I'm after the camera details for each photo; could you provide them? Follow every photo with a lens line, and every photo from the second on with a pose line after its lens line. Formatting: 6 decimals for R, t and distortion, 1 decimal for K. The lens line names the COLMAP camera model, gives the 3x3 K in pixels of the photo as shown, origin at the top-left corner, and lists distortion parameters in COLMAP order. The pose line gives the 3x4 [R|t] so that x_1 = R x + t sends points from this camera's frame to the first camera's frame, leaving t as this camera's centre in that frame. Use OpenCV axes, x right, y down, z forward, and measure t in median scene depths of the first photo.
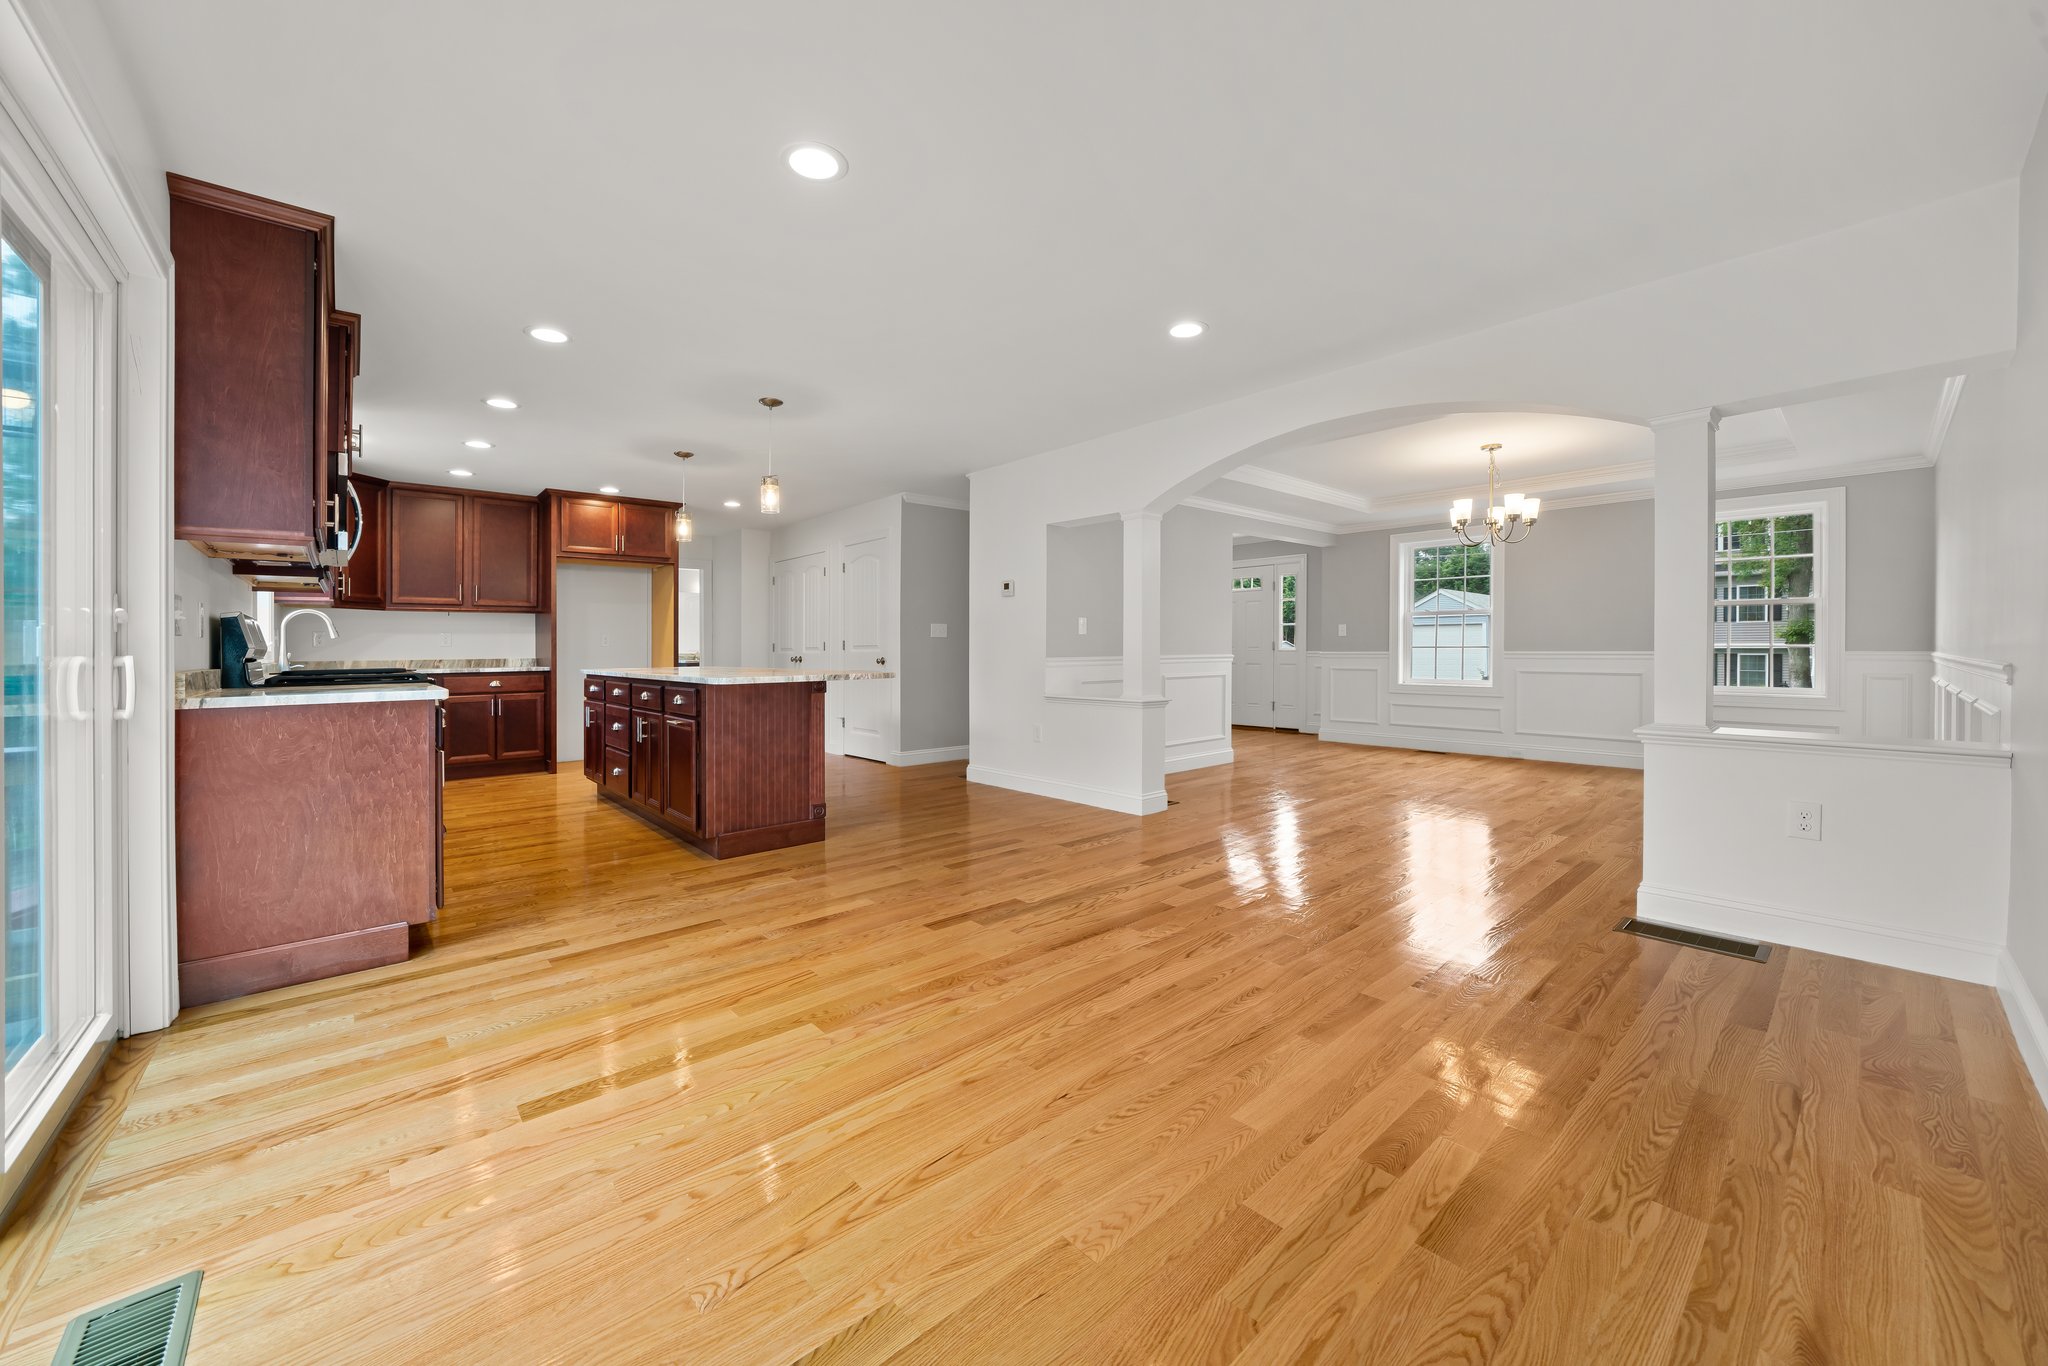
lens RADIAL K [[754.1, 0, 1001.7], [0, 754.1, 643.8], [0, 0, 1]] dist [-0.000624, -0.000018]
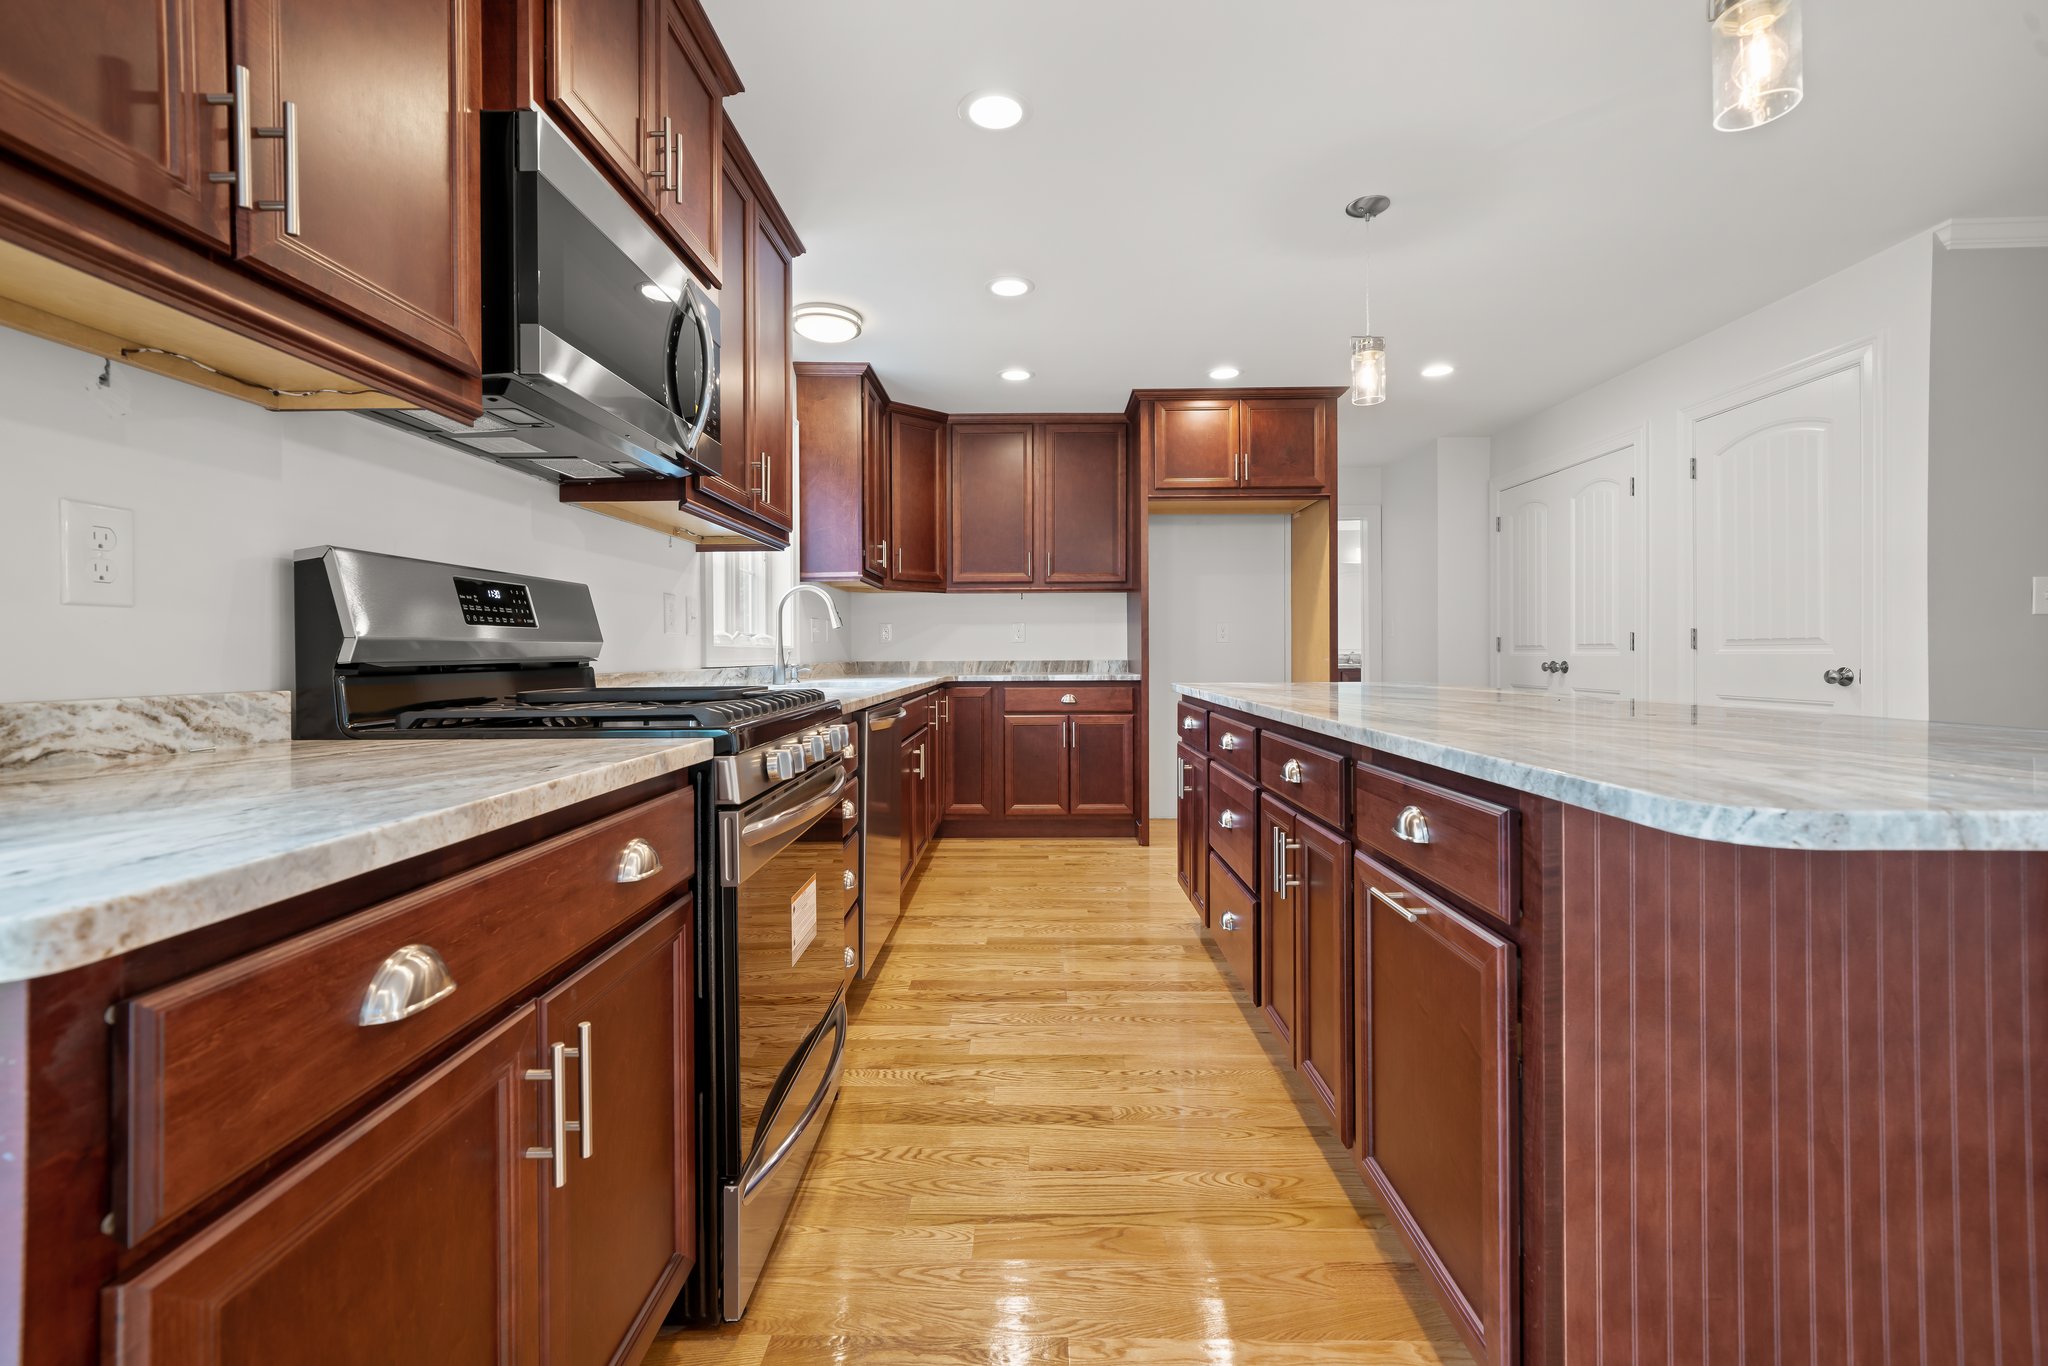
lens RADIAL K [[883.1, 0, 1023.4], [0, 883.1, 640.6], [0, 0, 1]] dist [-0.001907, -0.000257]
pose [[0.752548, -0.003142, -0.658530, -0.192972], [0.002363, 0.999995, -0.002072, 0.003681], [0.658533, 0.000003, 0.752552, 0.393800]]
